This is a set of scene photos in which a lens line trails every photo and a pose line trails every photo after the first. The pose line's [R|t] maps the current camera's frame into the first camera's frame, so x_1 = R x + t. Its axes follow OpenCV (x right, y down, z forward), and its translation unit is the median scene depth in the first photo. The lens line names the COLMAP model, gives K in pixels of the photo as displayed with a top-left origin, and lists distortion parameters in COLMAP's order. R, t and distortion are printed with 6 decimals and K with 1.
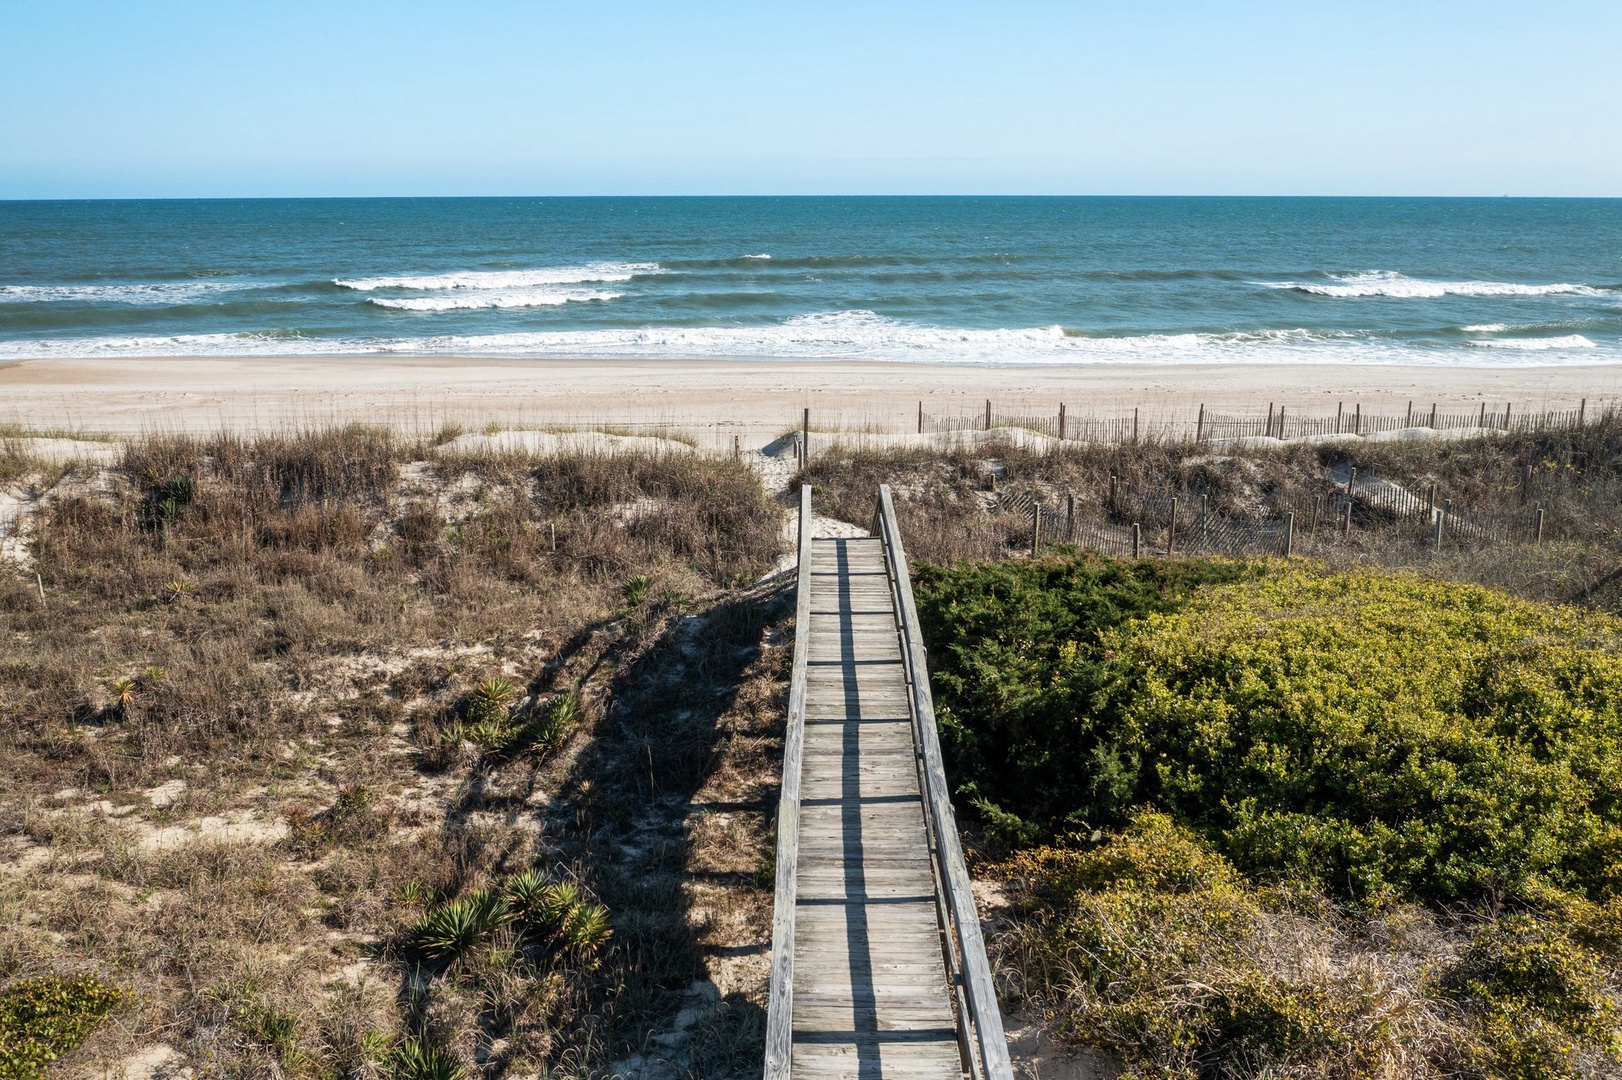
lens RADIAL K [[1290.4, 0, 803.8], [0, 1290.4, 548.3], [0, 0, 1]] dist [-0.006975, -0.000969]
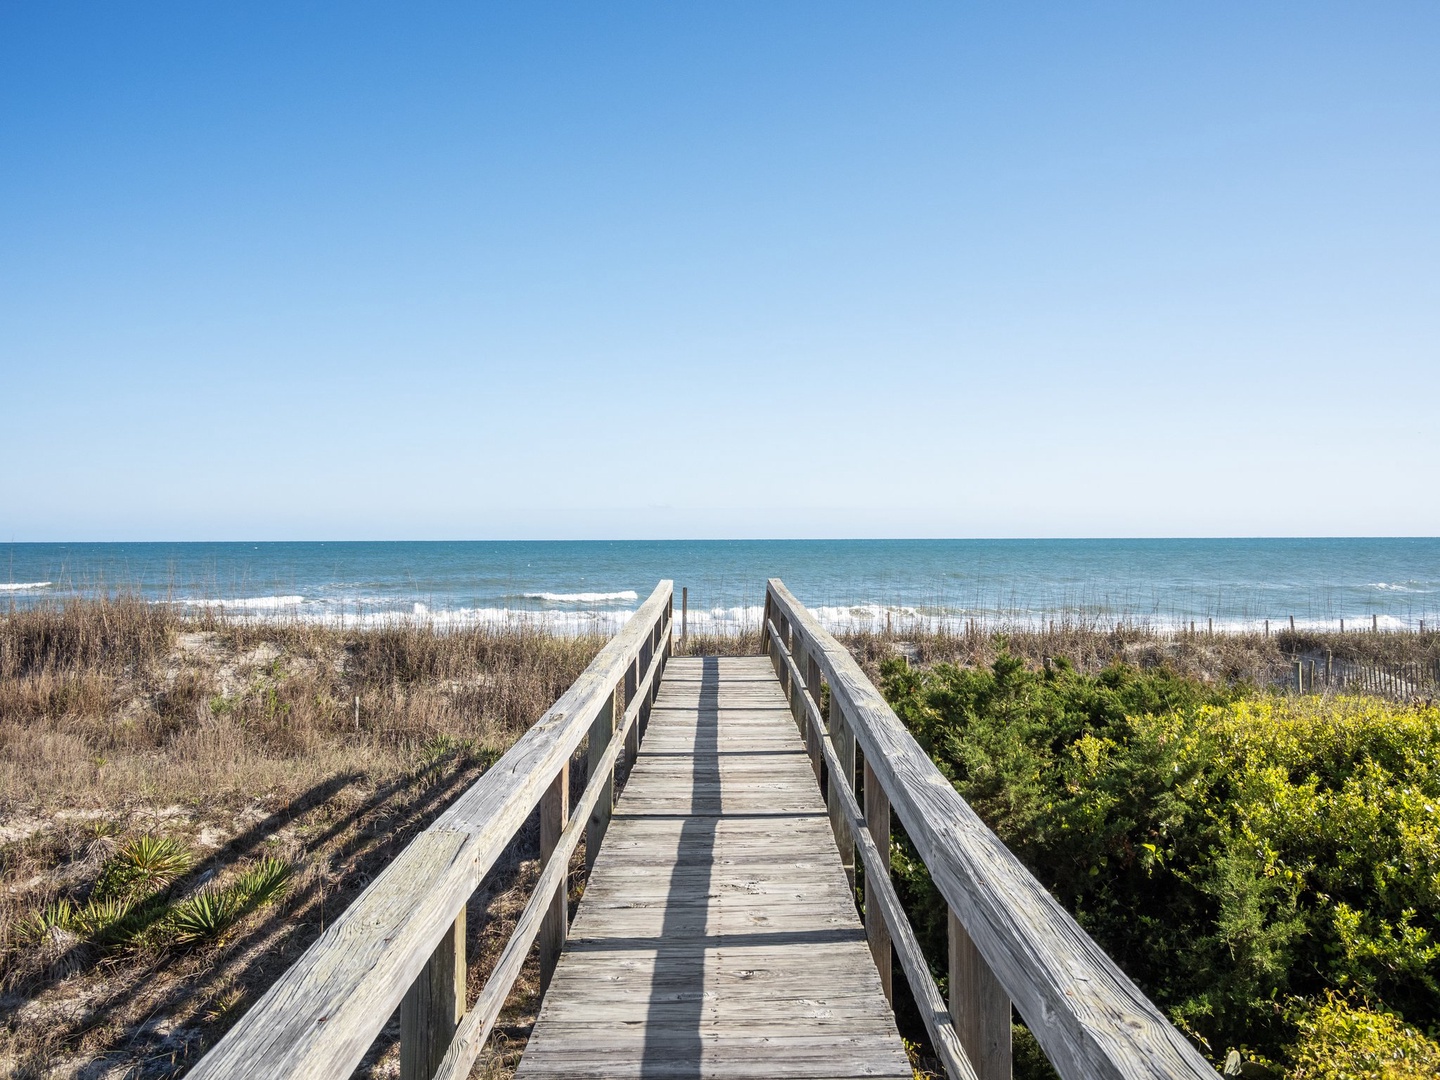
lens RADIAL K [[1150.6, 0, 731.4], [0, 1150.6, 536.9], [0, 0, 1]] dist [0.013881, 0.002744]
pose [[0.999764, -0.001155, 0.021702, 0.018965], [0.007050, 0.961815, -0.273611, 0.081468], [-0.020558, 0.273699, 0.961596, 0.291097]]
